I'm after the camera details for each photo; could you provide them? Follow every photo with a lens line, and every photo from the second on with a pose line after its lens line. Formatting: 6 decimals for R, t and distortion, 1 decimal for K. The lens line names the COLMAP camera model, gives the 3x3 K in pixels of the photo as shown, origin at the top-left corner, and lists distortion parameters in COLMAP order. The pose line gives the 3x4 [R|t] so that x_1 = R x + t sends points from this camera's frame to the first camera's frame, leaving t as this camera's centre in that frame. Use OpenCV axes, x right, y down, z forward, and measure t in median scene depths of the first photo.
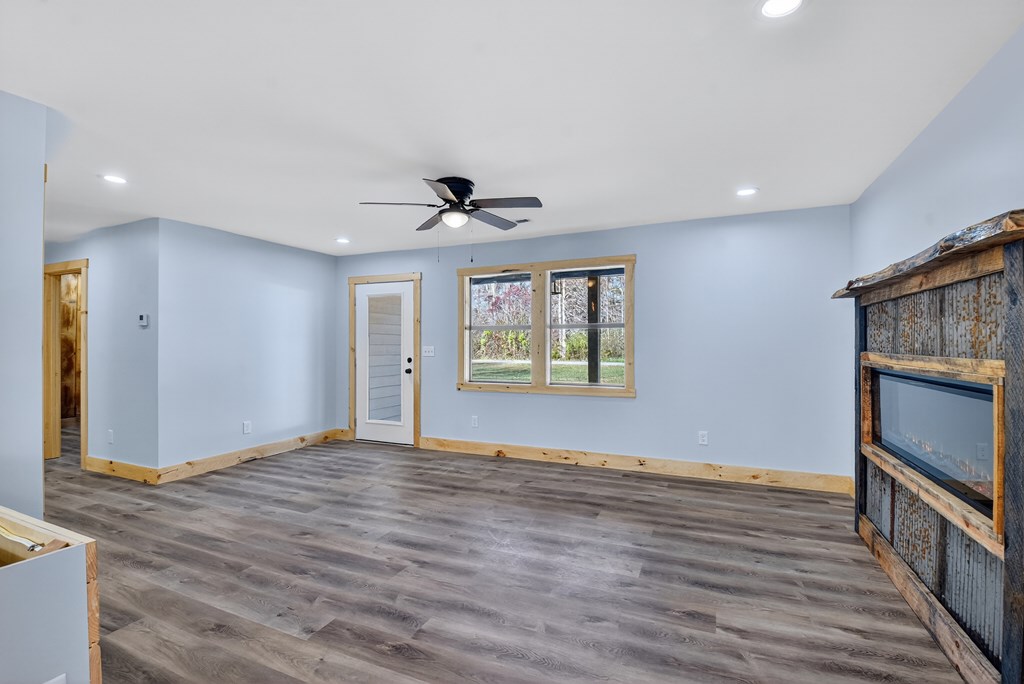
lens RADIAL K [[453.8, 0, 518.7], [0, 453.8, 341.4], [0, 0, 1]] dist [0.024877, -0.039167]
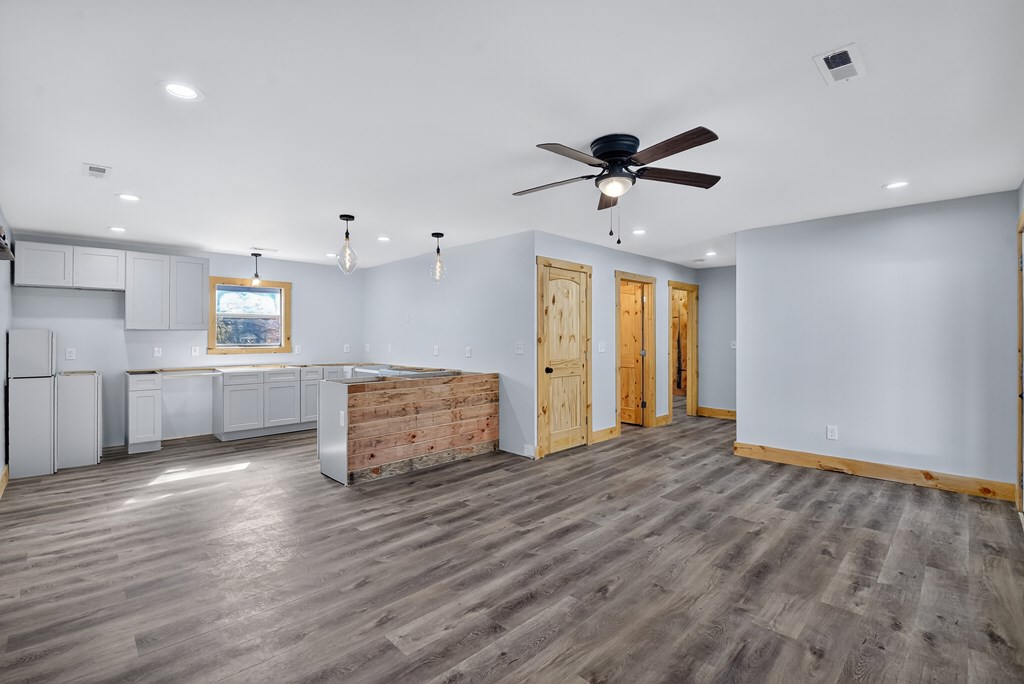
lens RADIAL K [[457.1, 0, 511.9], [0, 457.1, 337.1], [0, 0, 1]] dist [0.001853, -0.016593]
pose [[-0.379541, 0.002798, -0.925171, 0.647169], [0.003439, 0.999993, 0.001614, -0.000756], [0.925169, -0.002569, -0.379548, 1.070991]]
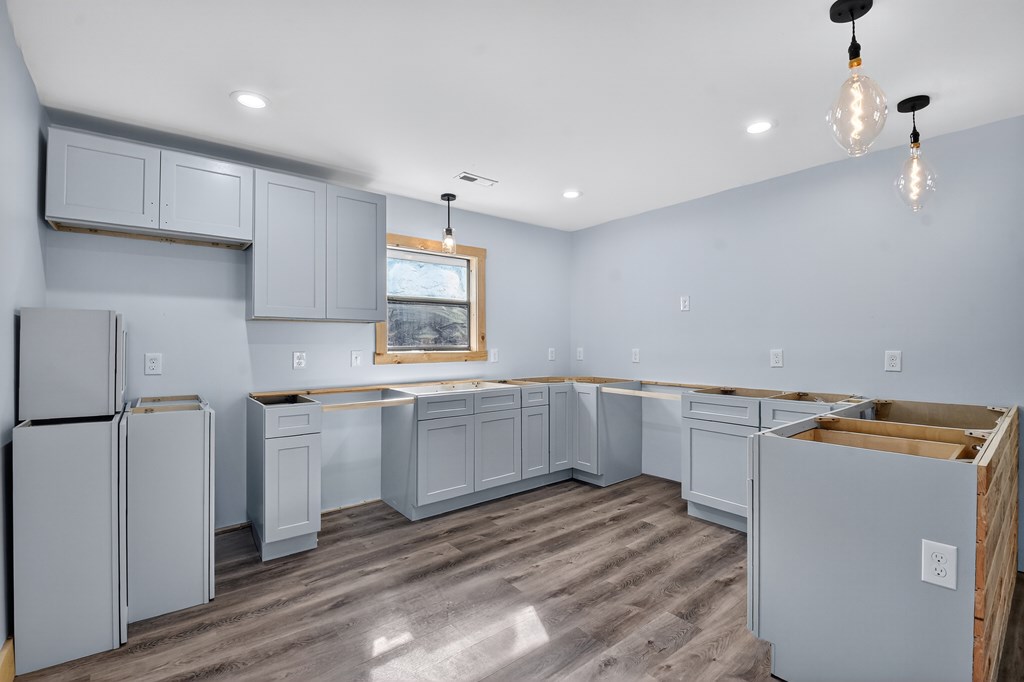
lens RADIAL K [[453.8, 0, 518.7], [0, 453.8, 340.4], [0, 0, 1]] dist [0.024877, -0.039167]
pose [[-0.462005, -0.003369, -0.886871, 0.235609], [0.005169, 0.999966, -0.006491, 0.019989], [0.886862, -0.007583, -0.461972, 0.100485]]
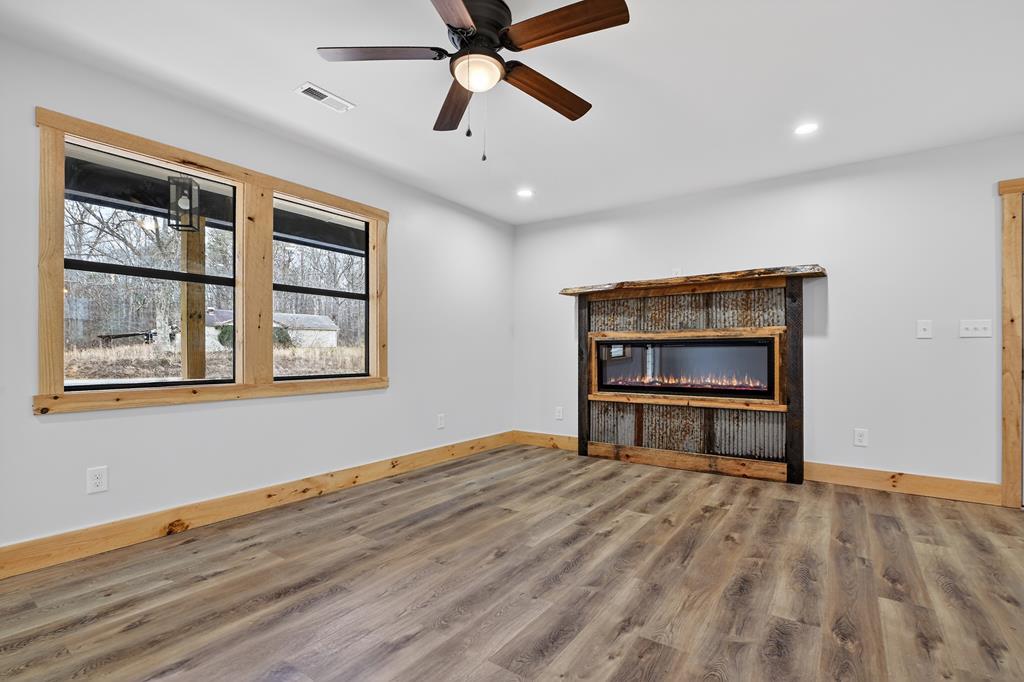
lens RADIAL K [[473.2, 0, 518.1], [0, 473.2, 353.0], [0, 0, 1]] dist [-0.012854, -0.000671]
pose [[0.202747, 0.002680, 0.979227, -0.679083], [-0.002102, 0.999995, -0.002302, 0.083802], [-0.979229, -0.001591, 0.202752, 0.777104]]
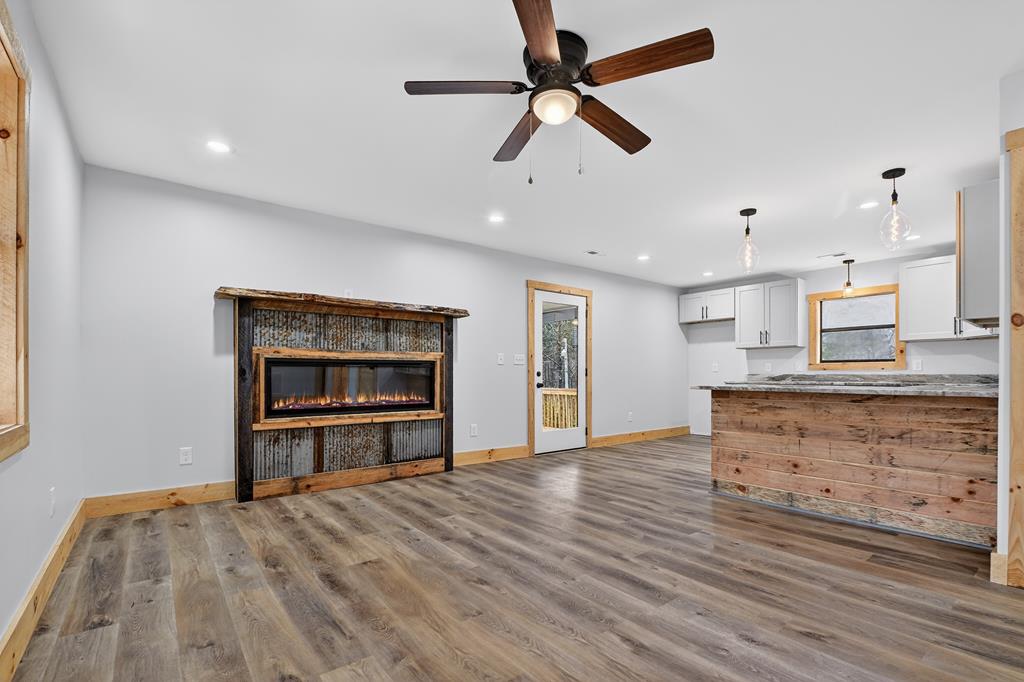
lens RADIAL K [[462.4, 0, 520.9], [0, 462.4, 374.0], [0, 0, 1]] dist [-0.010862, -0.000418]
pose [[-0.881374, -0.000733, 0.472418, -0.369719], [-0.001906, 0.999996, -0.002005, 0.084818], [-0.472414, -0.002668, -0.881372, 1.476647]]
